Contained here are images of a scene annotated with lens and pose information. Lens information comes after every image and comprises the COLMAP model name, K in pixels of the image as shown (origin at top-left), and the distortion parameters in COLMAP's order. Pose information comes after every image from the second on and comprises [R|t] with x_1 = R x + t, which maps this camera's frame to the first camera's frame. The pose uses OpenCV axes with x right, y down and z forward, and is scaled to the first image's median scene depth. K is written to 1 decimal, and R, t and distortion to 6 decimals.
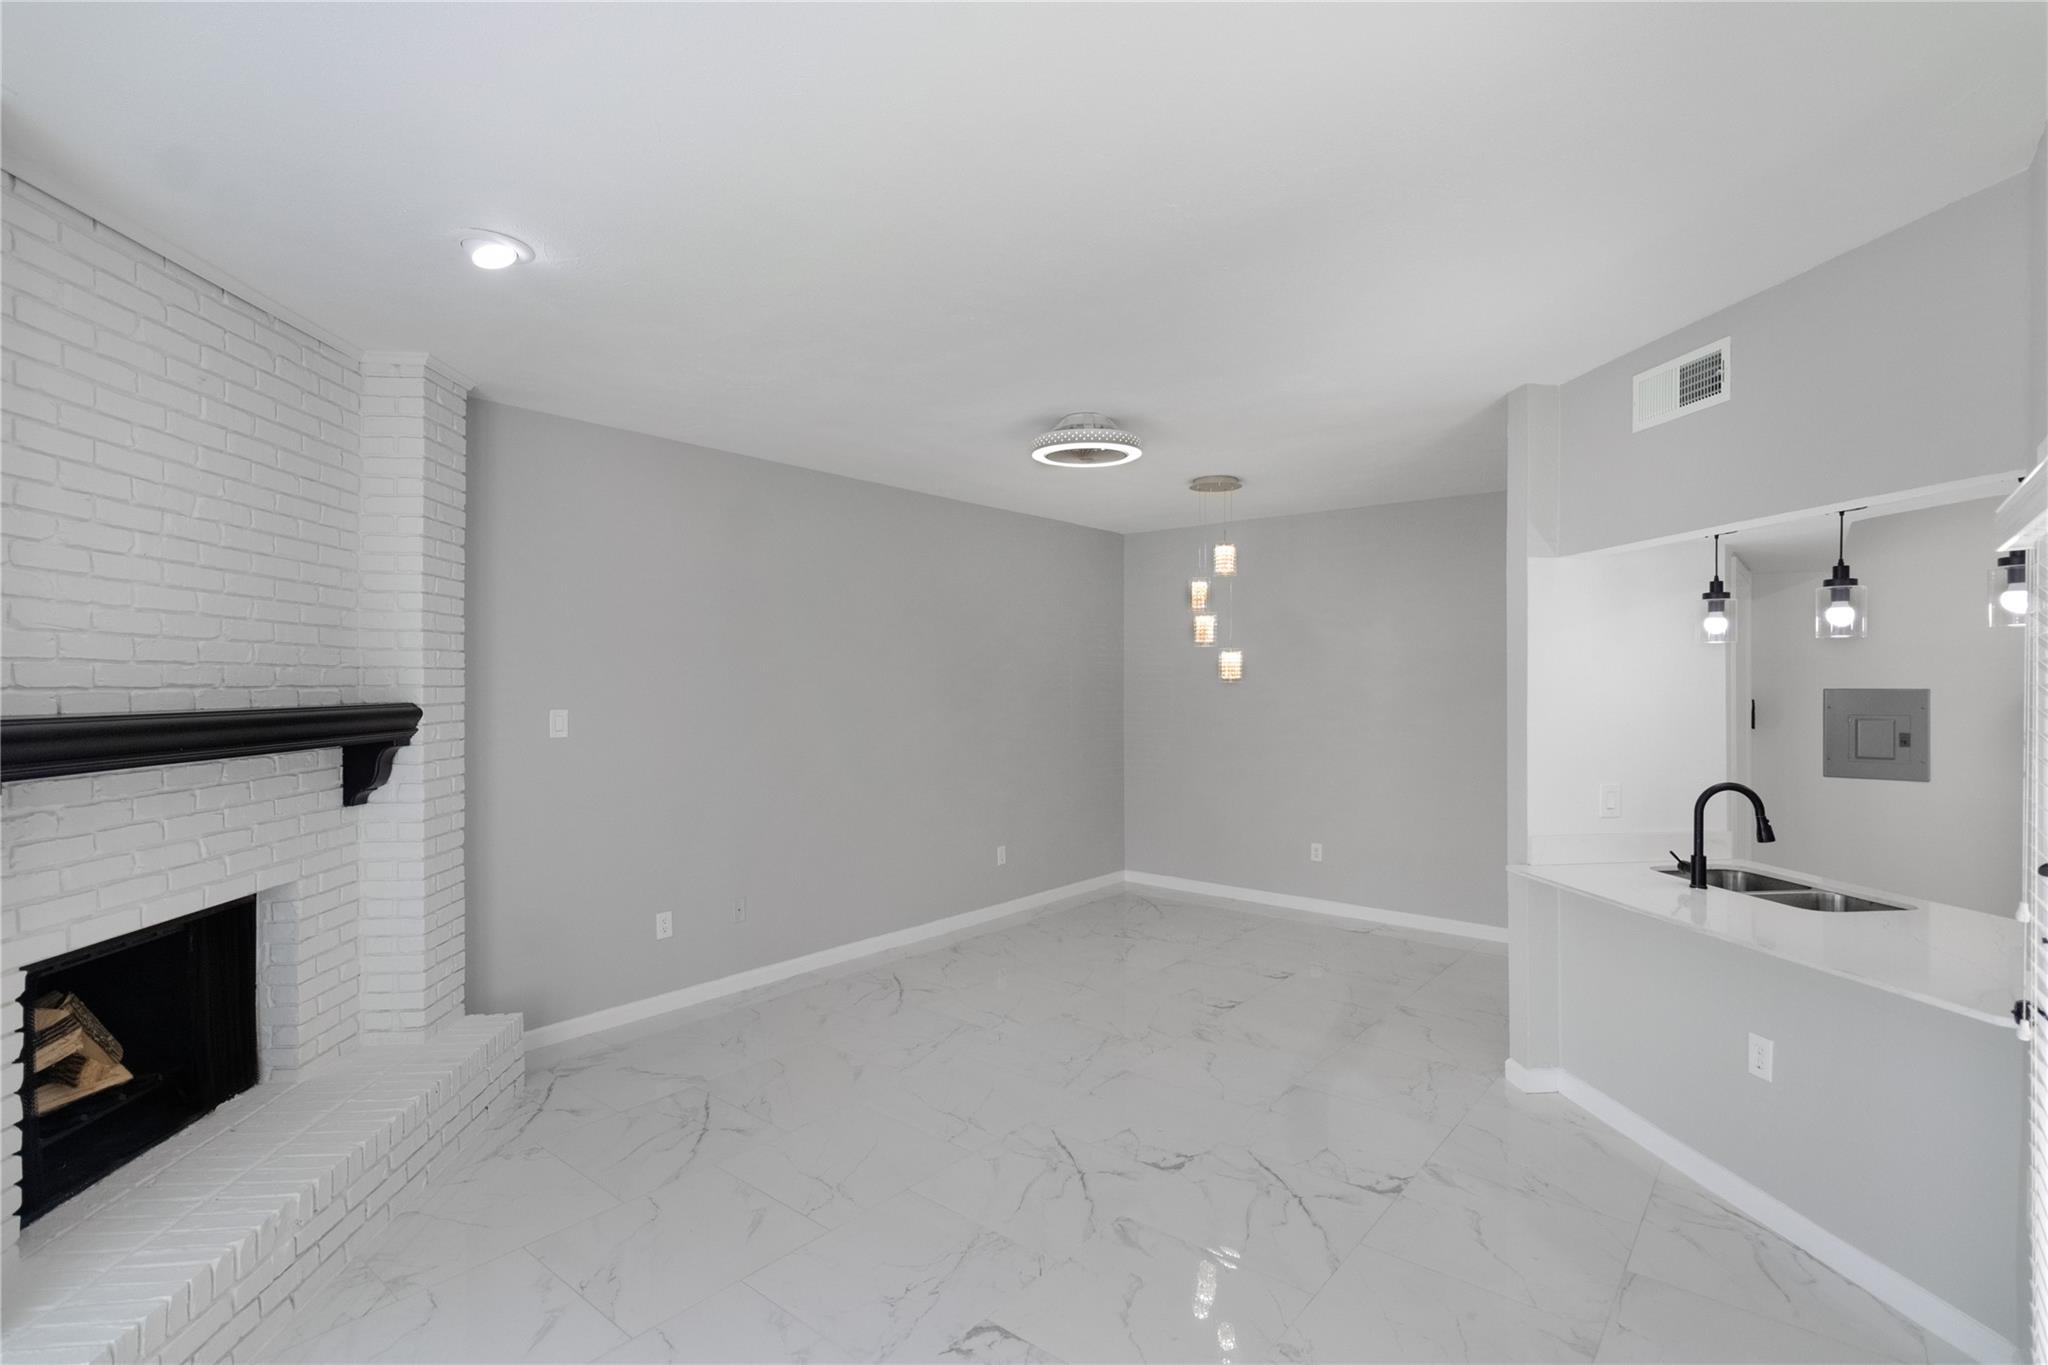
lens RADIAL K [[972.9, 0, 1030.2], [0, 972.9, 664.0], [0, 0, 1]] dist [0.000371, 0.000061]
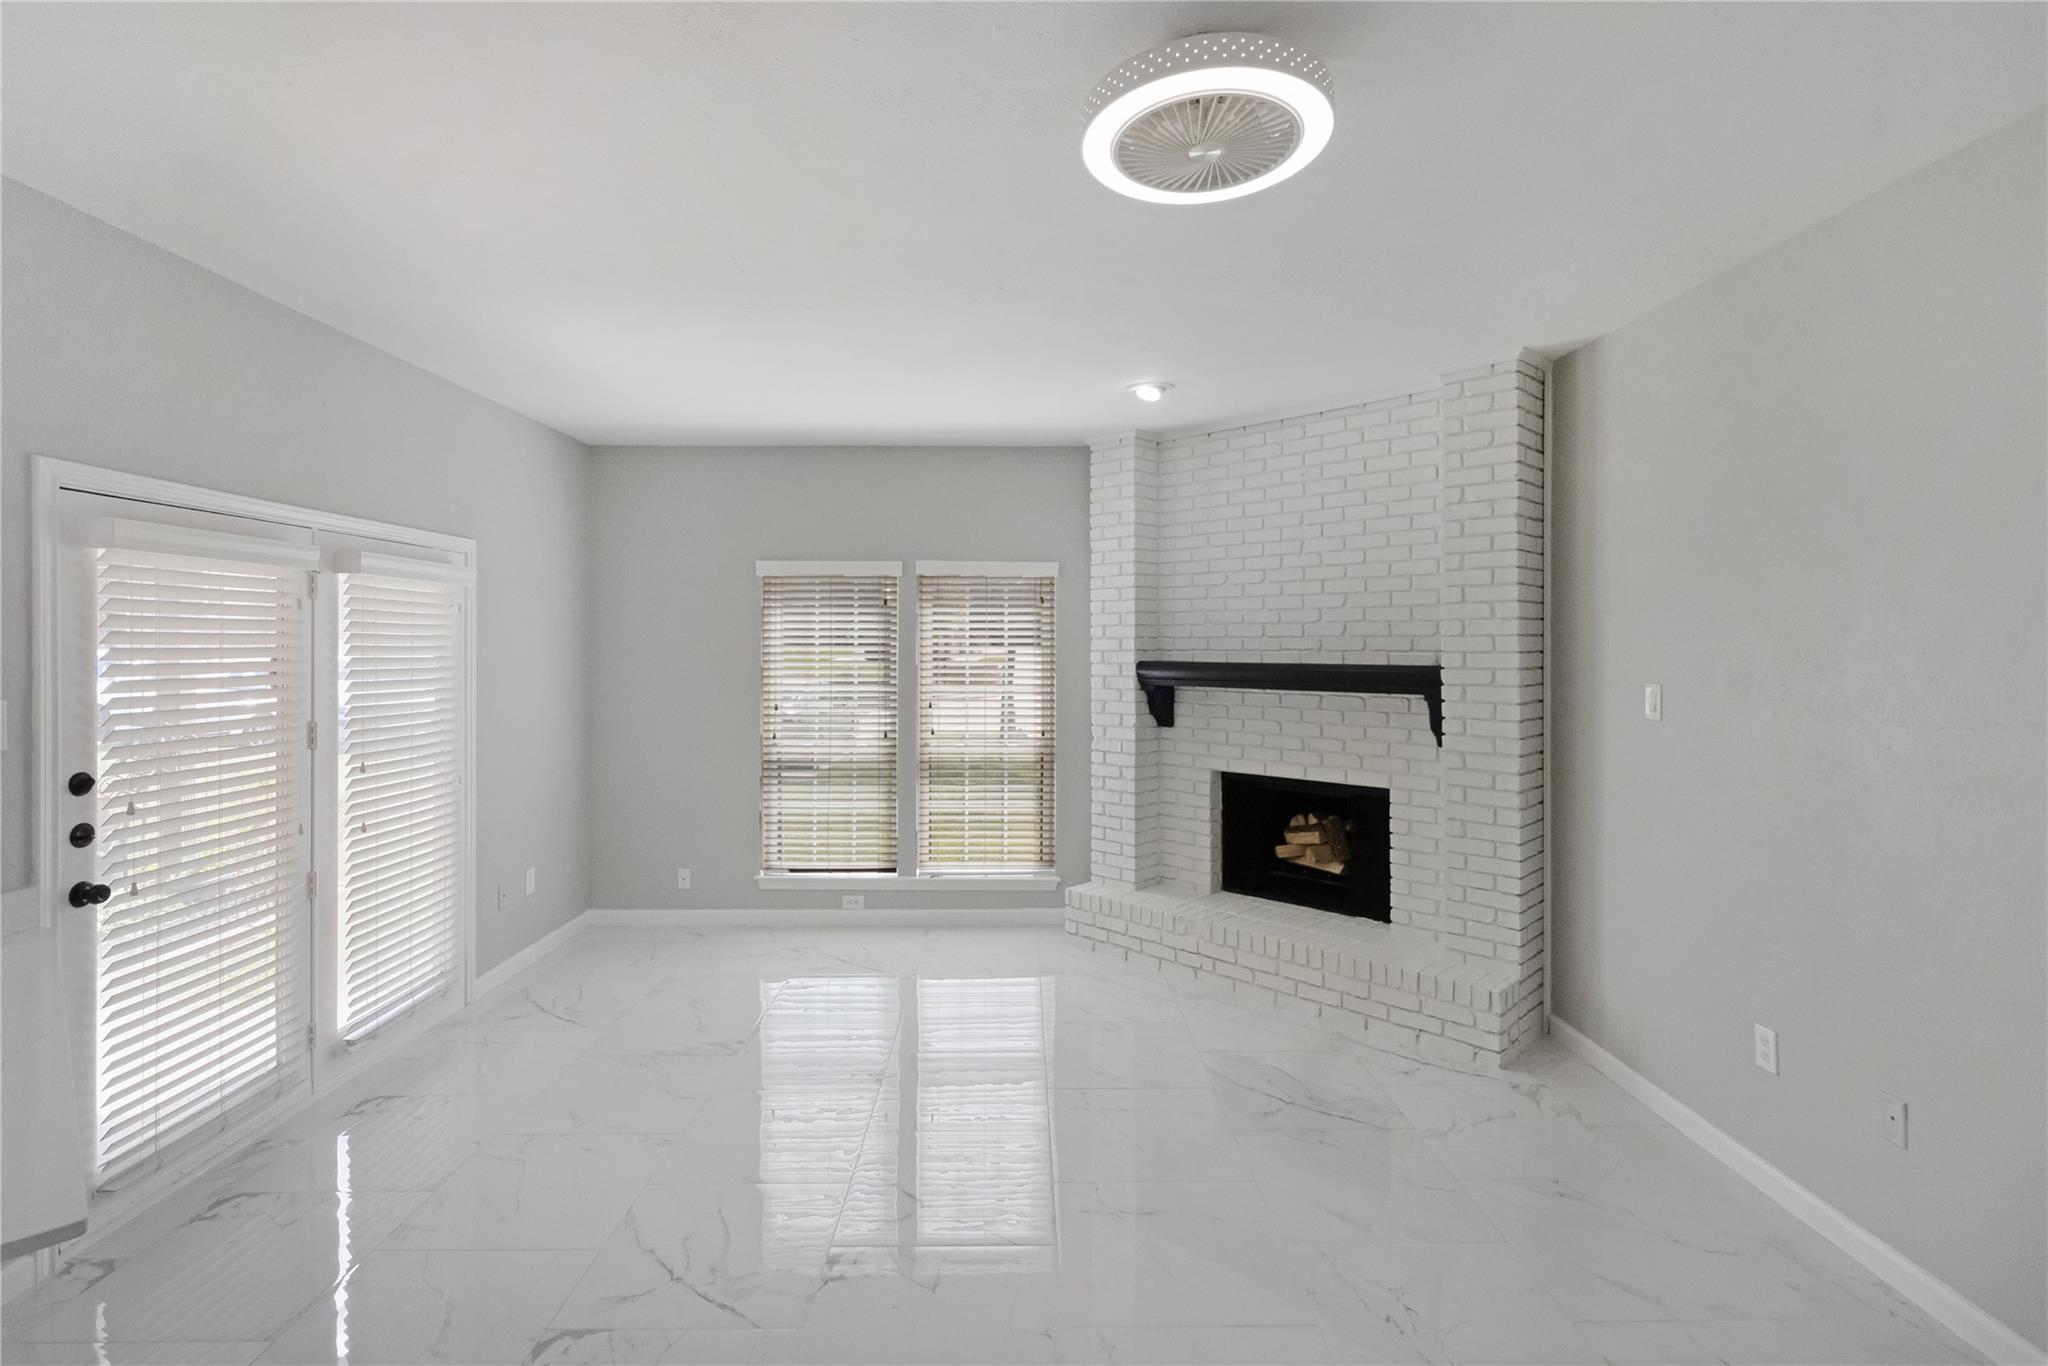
lens RADIAL K [[972.9, 0, 1030.2], [0, 972.9, 664.5], [0, 0, 1]] dist [0.000371, 0.000061]
pose [[-0.781115, 0.004638, -0.624369, 0.514063], [0.007214, 0.999973, -0.001597, 0.040023], [0.624345, -0.005752, -0.781128, 1.712479]]
